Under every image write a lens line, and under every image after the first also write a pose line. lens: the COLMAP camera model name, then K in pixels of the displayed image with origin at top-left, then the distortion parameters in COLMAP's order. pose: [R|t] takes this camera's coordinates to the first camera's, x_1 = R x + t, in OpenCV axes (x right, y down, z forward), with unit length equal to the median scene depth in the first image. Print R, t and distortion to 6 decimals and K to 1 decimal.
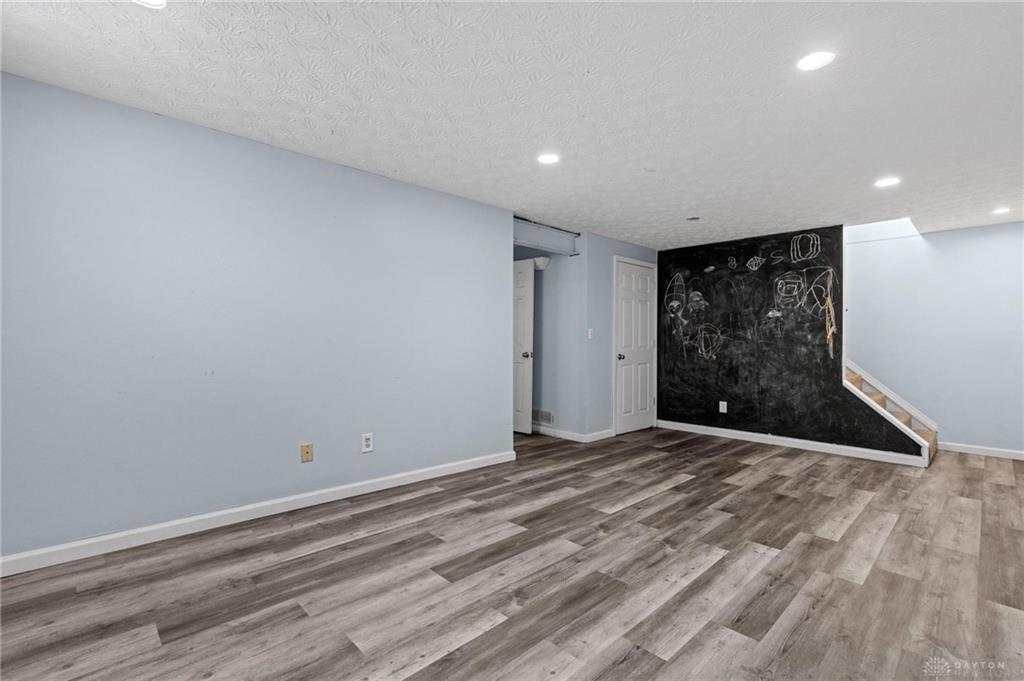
lens RADIAL K [[465.1, 0, 513.9], [0, 465.1, 340.8], [0, 0, 1]] dist [-0.005765, 0.000299]
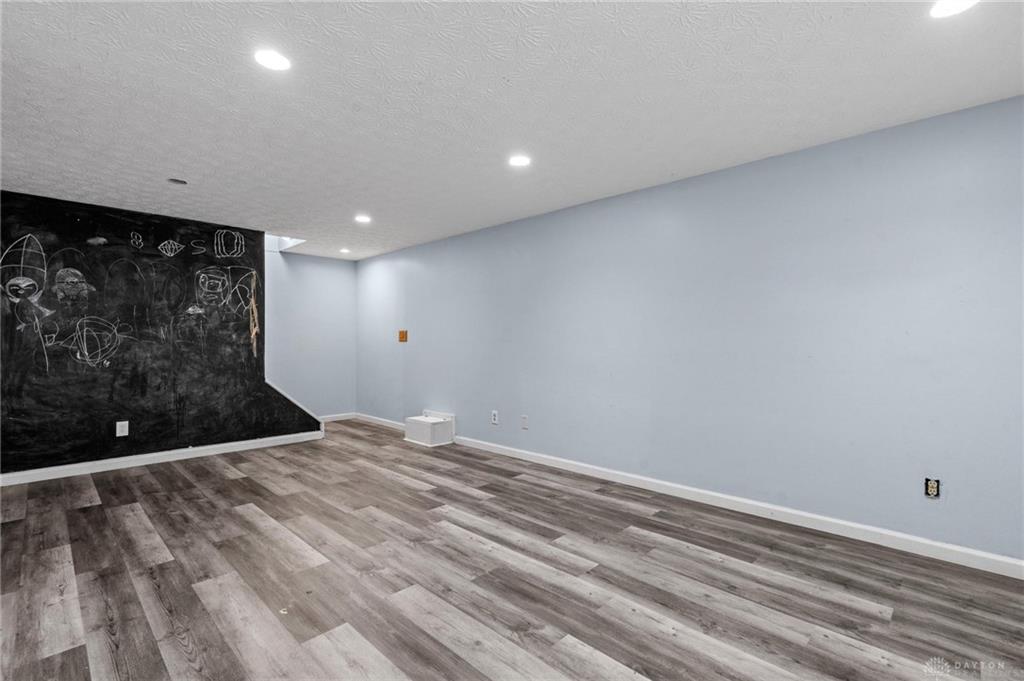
lens RADIAL K [[465.1, 0, 519.1], [0, 465.1, 339.7], [0, 0, 1]] dist [-0.005765, 0.000299]
pose [[-0.046559, -0.004153, 0.998907, -0.388554], [-0.000707, 0.999991, 0.004124, -0.006401], [-0.998915, -0.000514, -0.046562, 0.462368]]
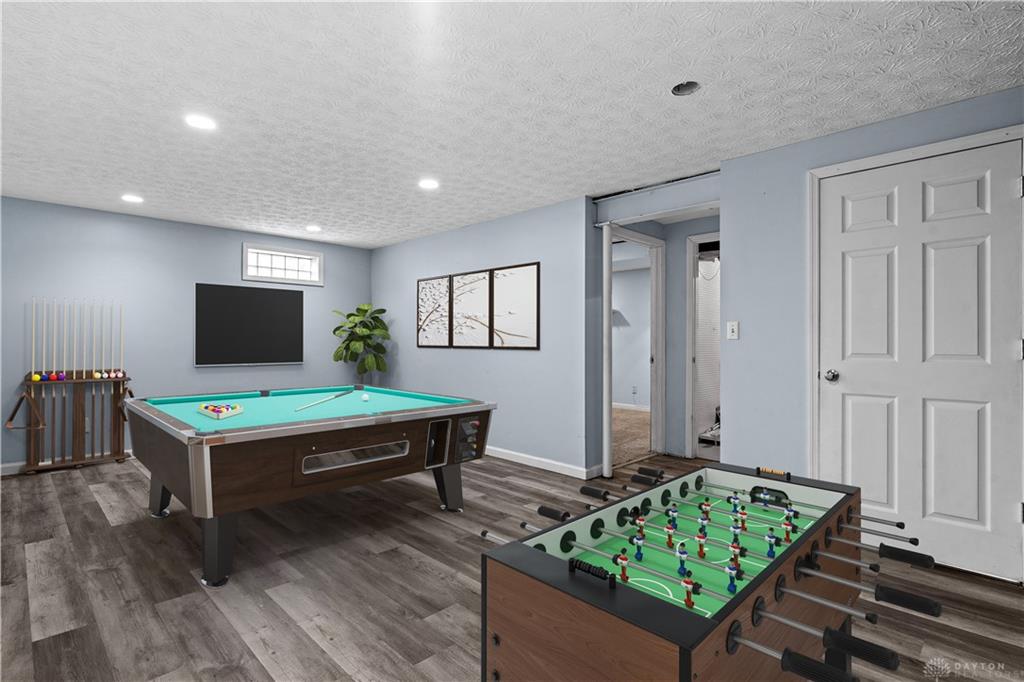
lens RADIAL K [[498.3, 0, 506.1], [0, 498.3, 341.4], [0, 0, 1]] dist [-0.011460, 0.000284]
pose [[0.014563, -0.010419, -0.999840, 0.874022], [-0.006612, 0.999923, -0.010516, 0.008295], [0.999872, 0.006764, 0.014493, 0.785950]]
